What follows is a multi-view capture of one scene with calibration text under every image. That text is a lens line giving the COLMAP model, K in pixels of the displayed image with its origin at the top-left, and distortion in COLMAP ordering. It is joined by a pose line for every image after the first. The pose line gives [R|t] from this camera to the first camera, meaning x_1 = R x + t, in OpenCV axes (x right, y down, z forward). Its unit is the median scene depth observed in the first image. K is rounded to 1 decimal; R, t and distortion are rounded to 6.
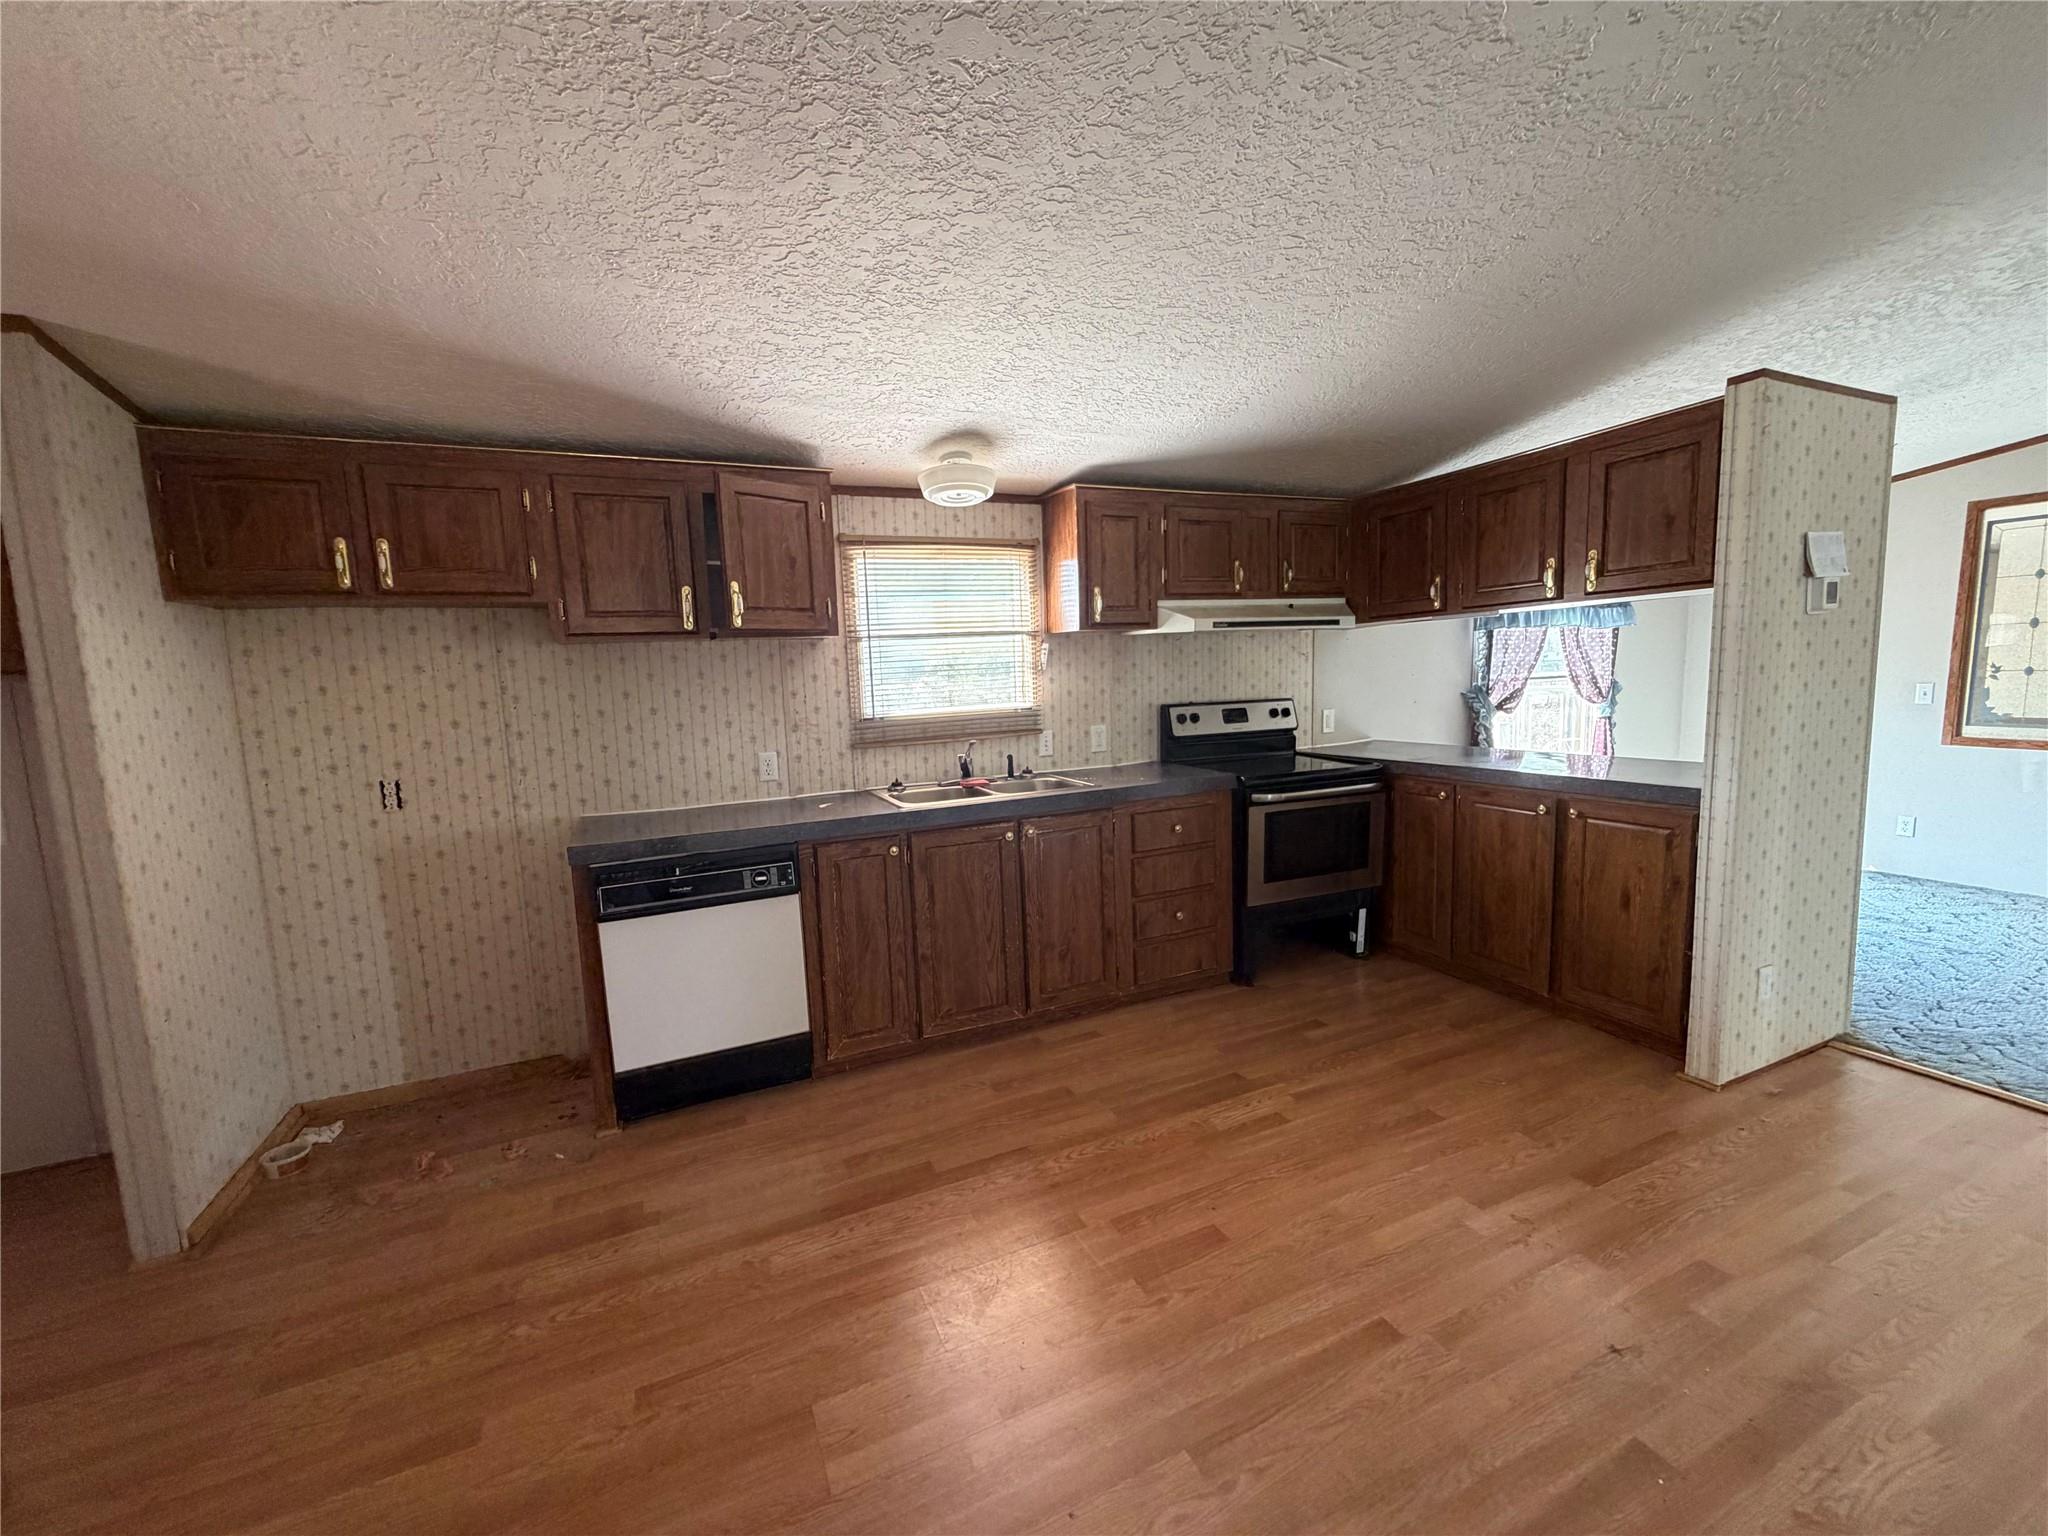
lens RADIAL K [[817.2, 0, 1016.0], [0, 817.2, 768.5], [0, 0, 1]] dist [0.000718, 0.000287]
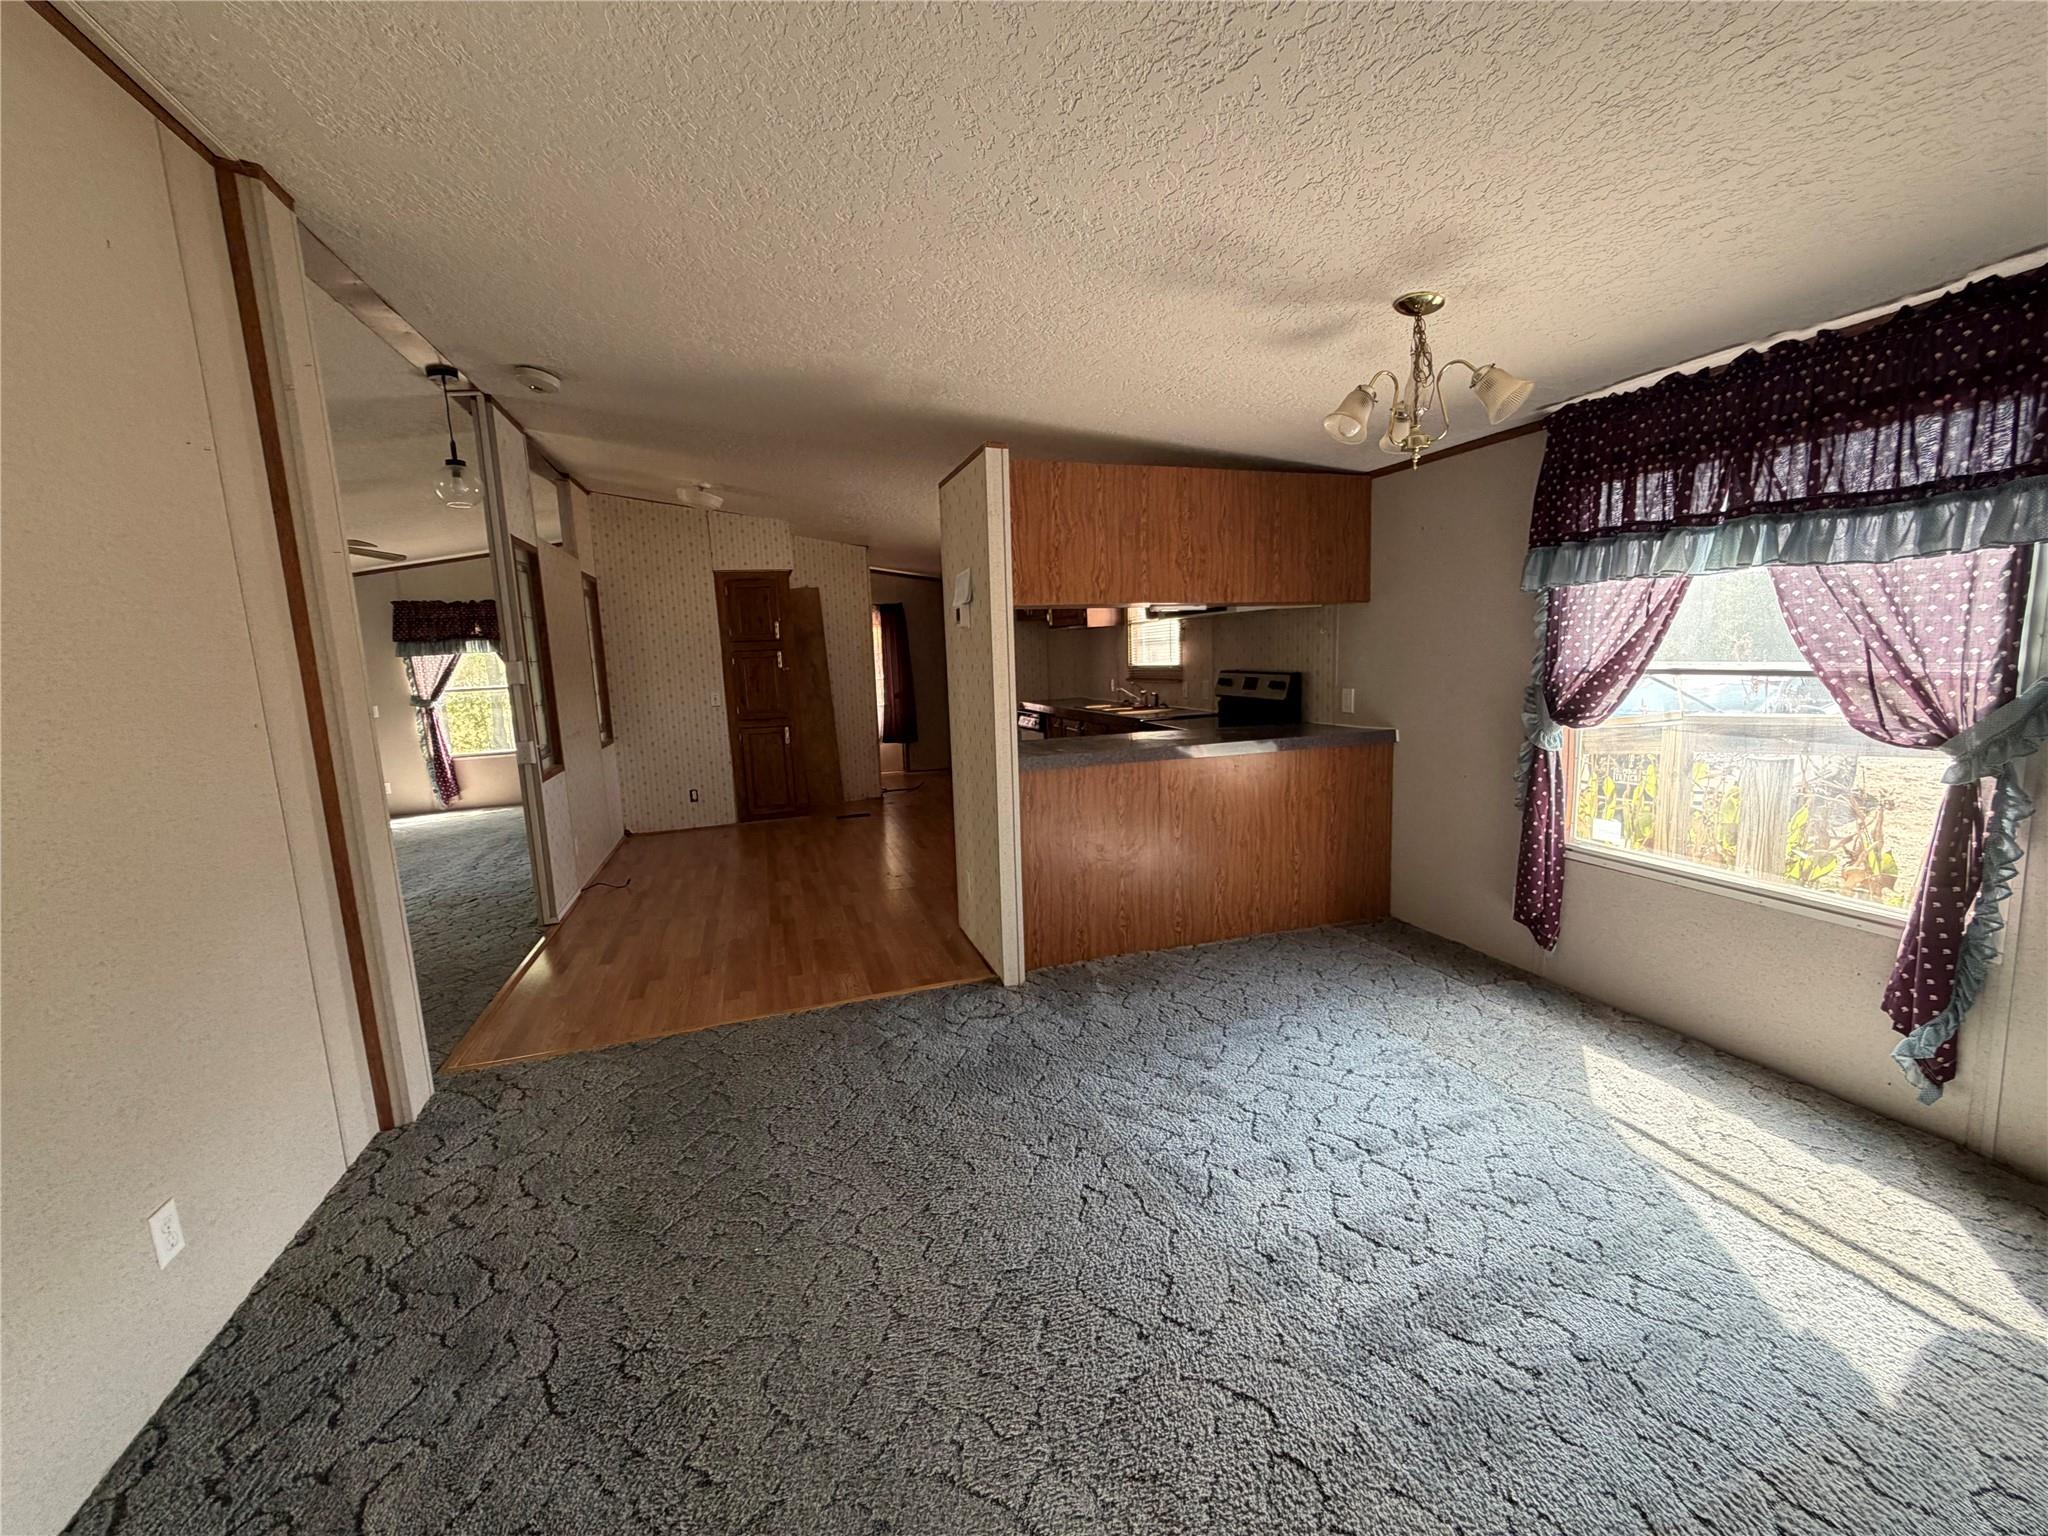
lens RADIAL K [[817.2, 0, 1015.3], [0, 817.2, 768.6], [0, 0, 1]] dist [0.000718, 0.000287]
pose [[-0.107115, 0.183496, -0.977167, 1.992685], [-0.075571, 0.978476, 0.192026, -0.195391], [0.991370, 0.094415, -0.090942, 1.033724]]
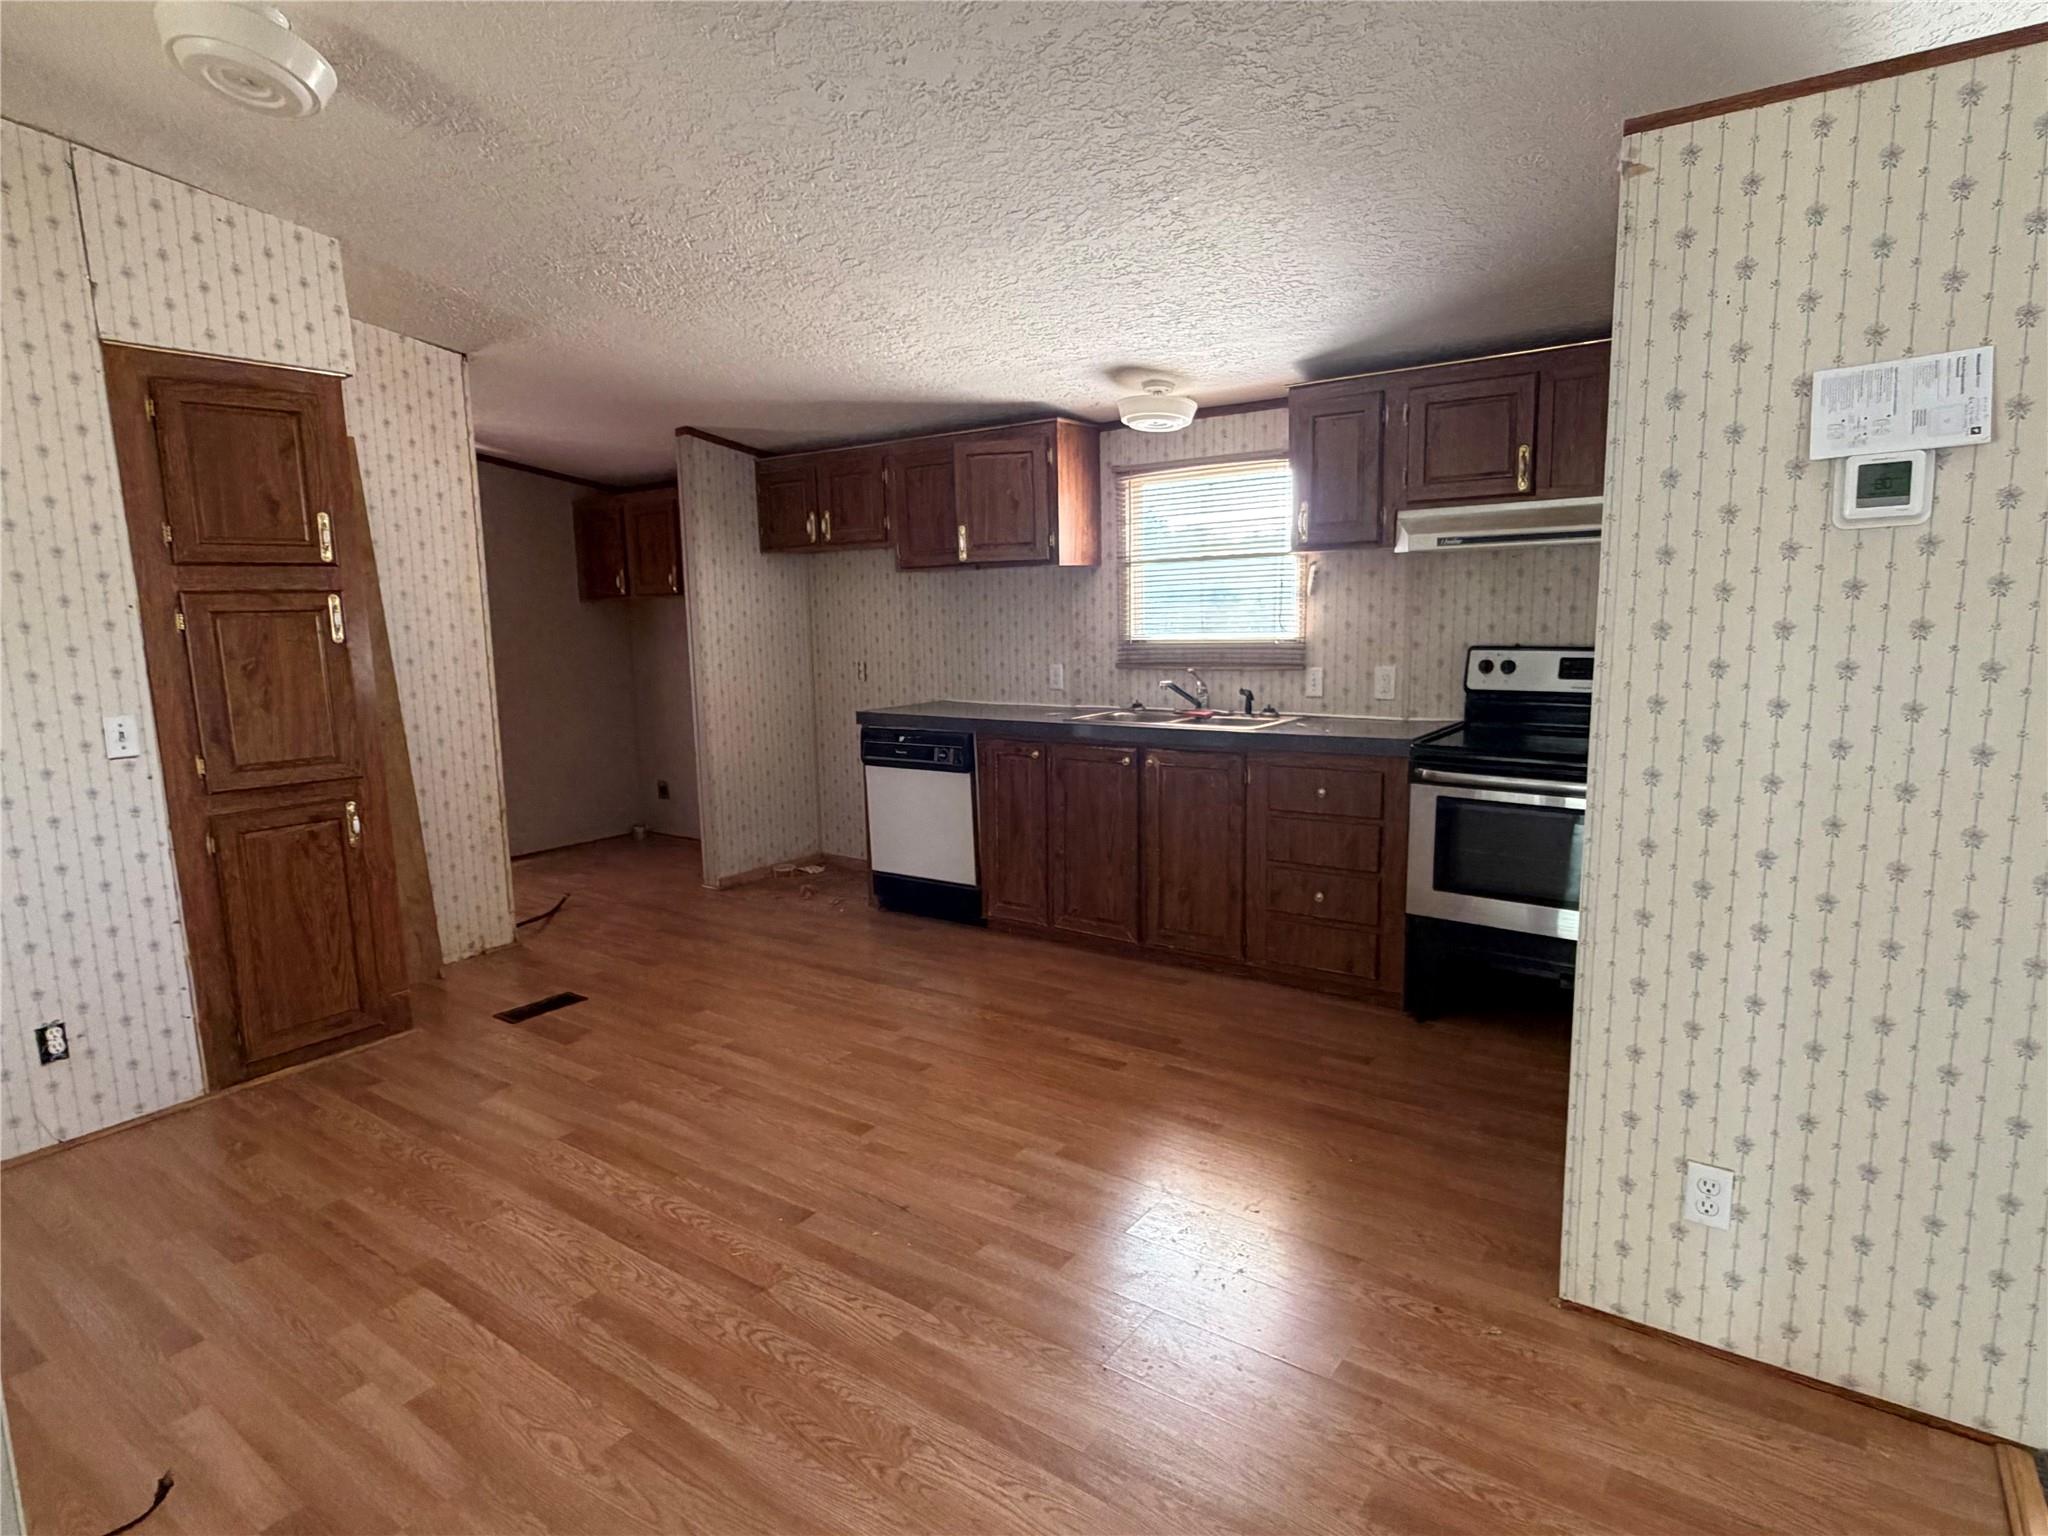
lens RADIAL K [[1109.1, 0, 1023.0], [0, 1109.1, 773.3], [0, 0, 1]] dist [0.001079, 0.000398]
pose [[0.502765, 0.156760, -0.850090, 1.104922], [-0.101416, 0.987324, 0.122087, -0.058477], [0.858453, 0.024832, 0.512290, 0.172128]]
